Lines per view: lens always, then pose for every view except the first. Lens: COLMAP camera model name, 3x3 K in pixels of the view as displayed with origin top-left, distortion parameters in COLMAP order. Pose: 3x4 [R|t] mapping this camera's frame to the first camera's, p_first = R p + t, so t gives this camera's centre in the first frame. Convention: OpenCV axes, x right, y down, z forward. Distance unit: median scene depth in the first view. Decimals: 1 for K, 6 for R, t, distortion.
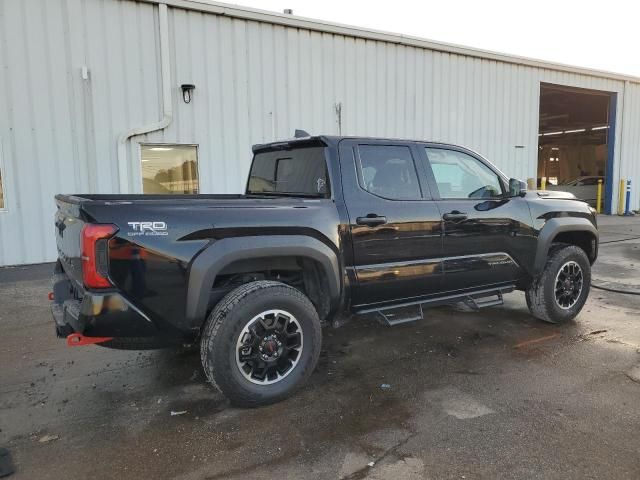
lens RADIAL K [[527.8, 0, 321.1], [0, 527.8, 235.8], [0, 0, 1]] dist [0.005289, 0.018185]
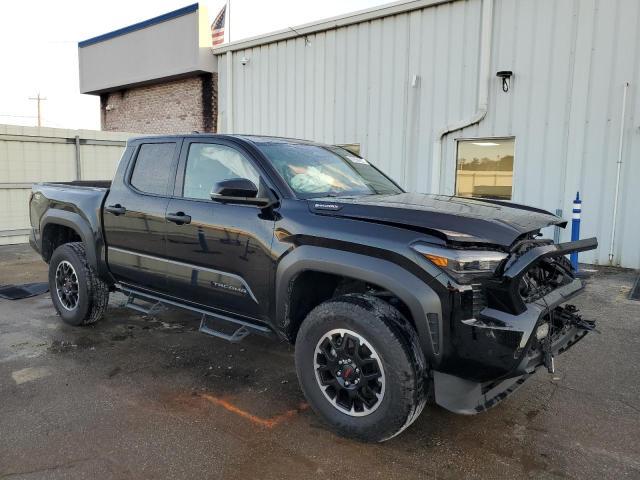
lens RADIAL K [[527.8, 0, 321.6], [0, 527.8, 241.2], [0, 0, 1]] dist [0.005289, 0.018185]
pose [[0.275818, 0.132632, -0.952015, 0.547377], [-0.116001, 0.987788, 0.104008, -0.054480], [0.954185, 0.081747, 0.287836, 0.453325]]
